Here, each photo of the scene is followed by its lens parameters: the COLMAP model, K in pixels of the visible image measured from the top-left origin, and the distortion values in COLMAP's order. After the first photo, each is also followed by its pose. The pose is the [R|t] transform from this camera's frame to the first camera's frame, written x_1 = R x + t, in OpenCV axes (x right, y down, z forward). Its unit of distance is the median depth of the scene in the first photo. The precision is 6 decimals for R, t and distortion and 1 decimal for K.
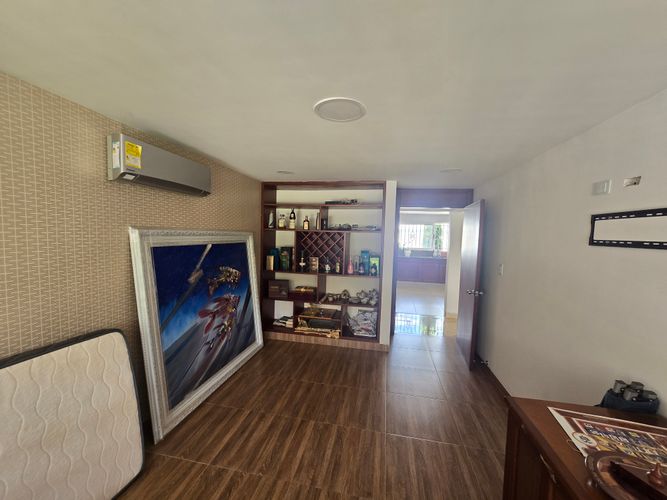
lens RADIAL K [[273.3, 0, 332.3], [0, 273.3, 251.4], [0, 0, 1]] dist [-0.007884, 0.003976]
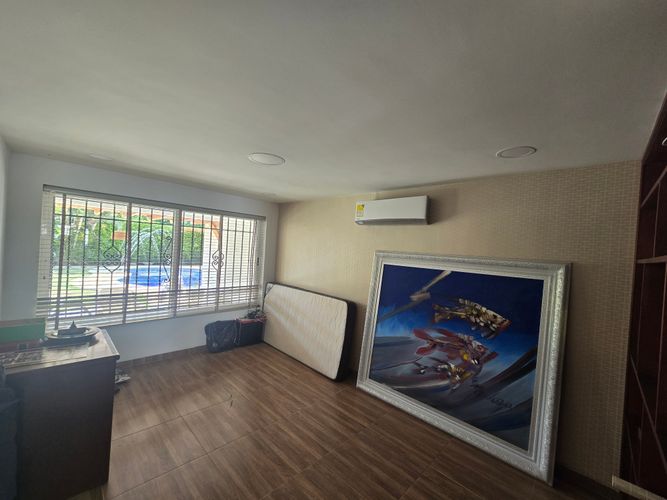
lens RADIAL K [[273.3, 0, 332.3], [0, 273.3, 252.5], [0, 0, 1]] dist [-0.007884, 0.003976]
pose [[-0.541019, -0.052103, -0.839395, 0.574802], [-0.133089, 0.990807, 0.024279, -0.059074], [0.830413, 0.124850, -0.542979, 1.193656]]
